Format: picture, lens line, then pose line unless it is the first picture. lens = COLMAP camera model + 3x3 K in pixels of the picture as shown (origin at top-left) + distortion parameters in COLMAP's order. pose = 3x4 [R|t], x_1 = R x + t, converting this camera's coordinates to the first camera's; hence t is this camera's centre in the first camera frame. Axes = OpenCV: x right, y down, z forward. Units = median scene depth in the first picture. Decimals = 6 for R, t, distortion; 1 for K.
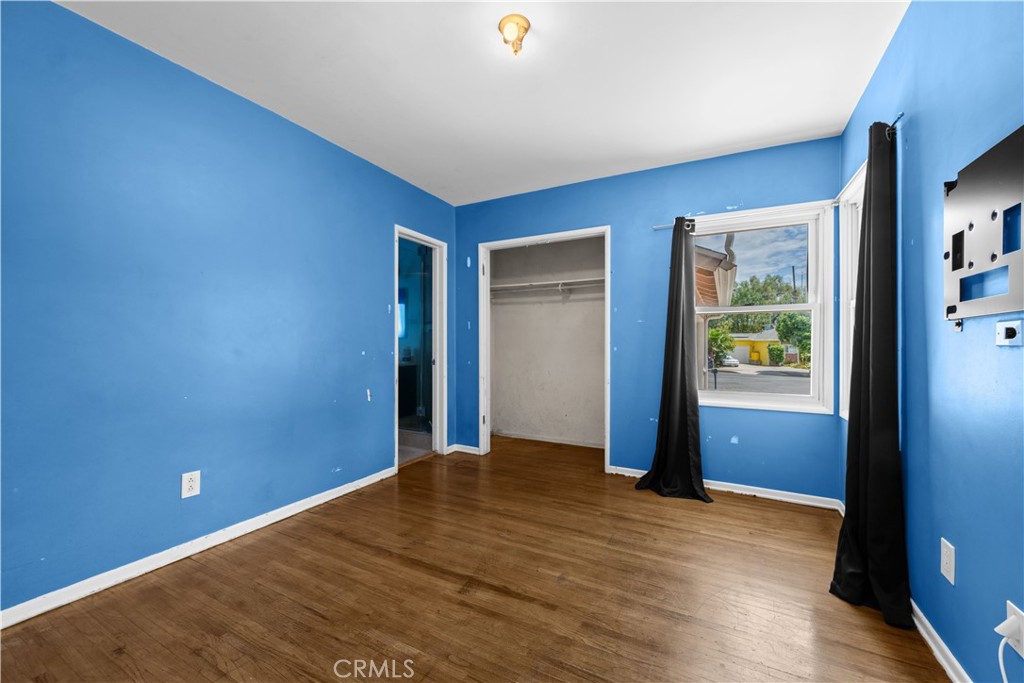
lens RADIAL K [[403.6, 0, 513.2], [0, 403.6, 345.4], [0, 0, 1]] dist [-0.001568, -0.000592]
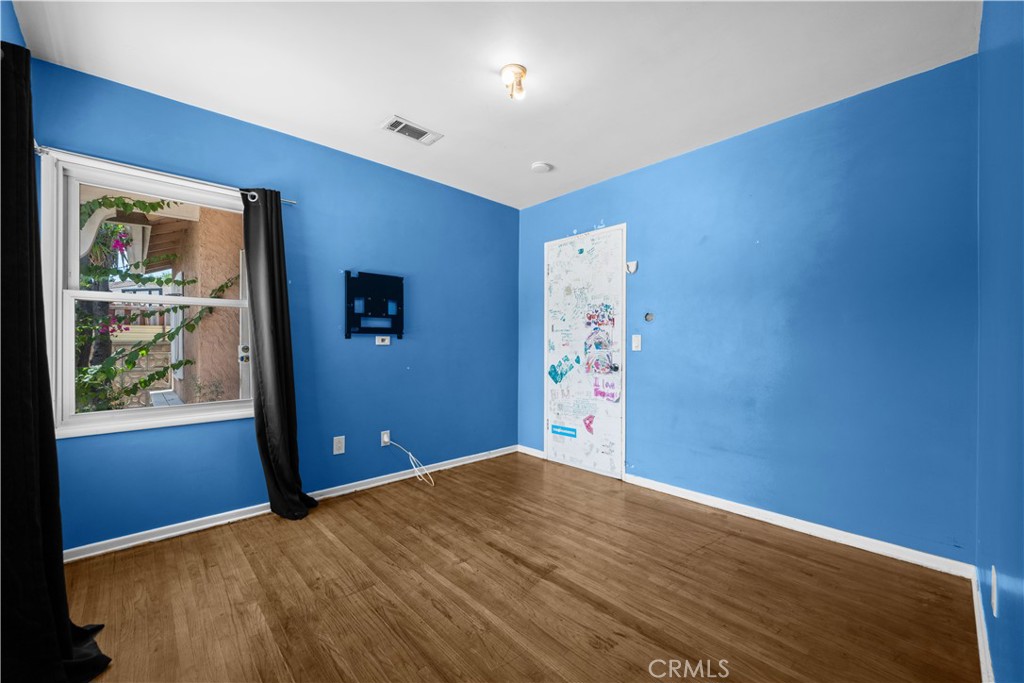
lens RADIAL K [[403.6, 0, 517.8], [0, 403.6, 339.1], [0, 0, 1]] dist [-0.001568, -0.000592]
pose [[-0.948241, -0.002860, 0.317538, -0.353321], [-0.004359, 0.999982, -0.004009, -0.018732], [-0.317521, -0.005186, -0.948237, 1.923118]]
